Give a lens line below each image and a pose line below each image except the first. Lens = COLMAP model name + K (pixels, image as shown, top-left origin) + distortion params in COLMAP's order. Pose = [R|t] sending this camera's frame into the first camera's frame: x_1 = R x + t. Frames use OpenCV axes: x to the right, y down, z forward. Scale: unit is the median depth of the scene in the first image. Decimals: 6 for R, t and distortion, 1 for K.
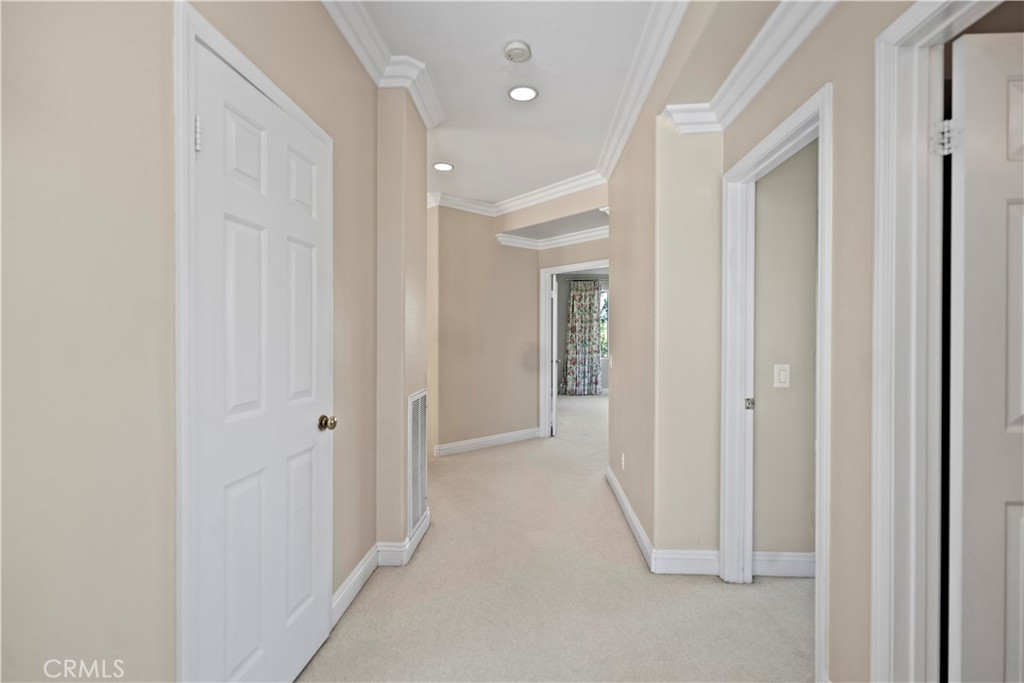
lens RADIAL K [[463.7, 0, 512.5], [0, 463.7, 338.3], [0, 0, 1]] dist [0.001423, 0.001715]
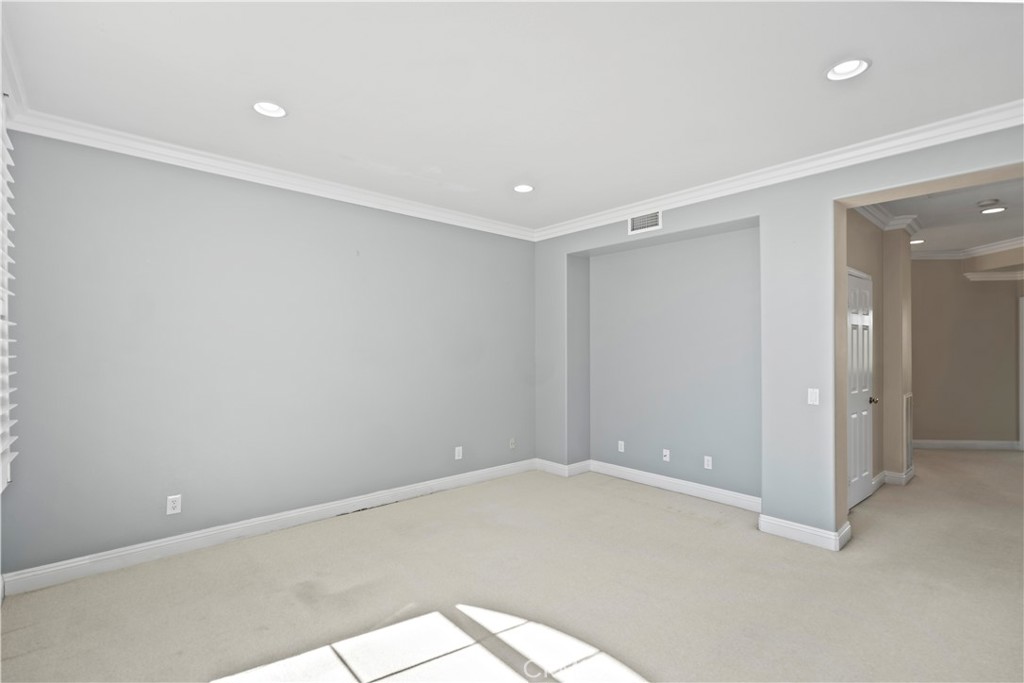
lens RADIAL K [[463.7, 0, 516.2], [0, 463.7, 344.0], [0, 0, 1]] dist [0.001423, 0.001715]
pose [[0.706419, -0.003053, -0.707788, -0.003558], [-0.006577, 0.999919, -0.010877, -0.022411], [0.707764, 0.012339, 0.706342, -0.668039]]
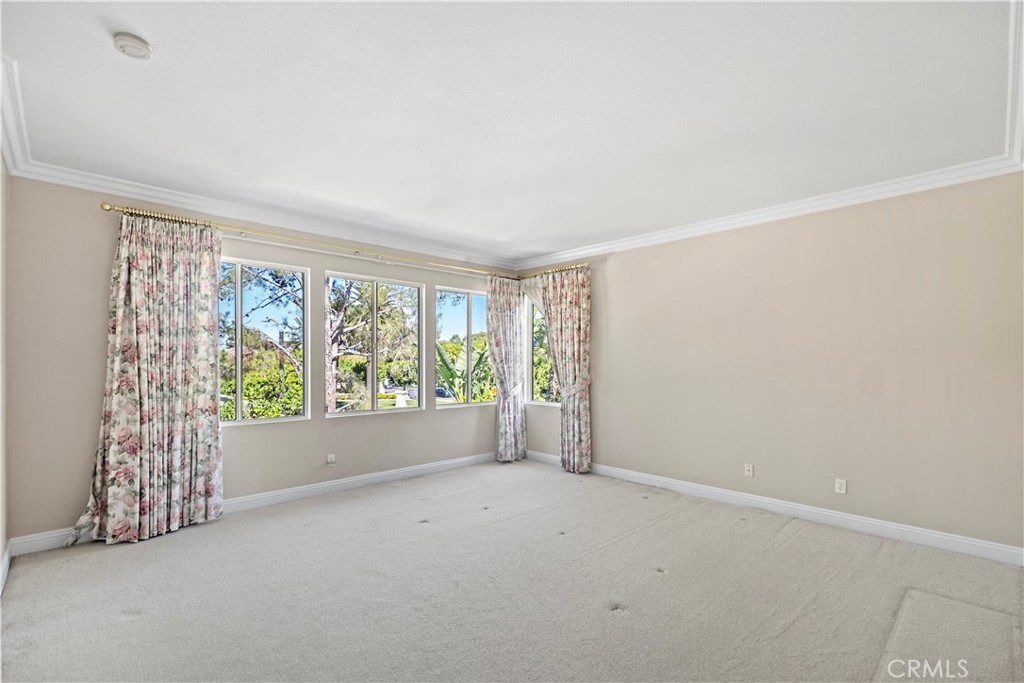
lens RADIAL K [[463.7, 0, 516.0], [0, 463.7, 366.2], [0, 0, 1]] dist [0.001423, 0.001715]
pose [[0.687012, -0.002328, 0.726643, 0.076529], [0.009278, 0.999941, -0.005569, -0.004200], [-0.726587, 0.010568, 0.686993, 0.547518]]
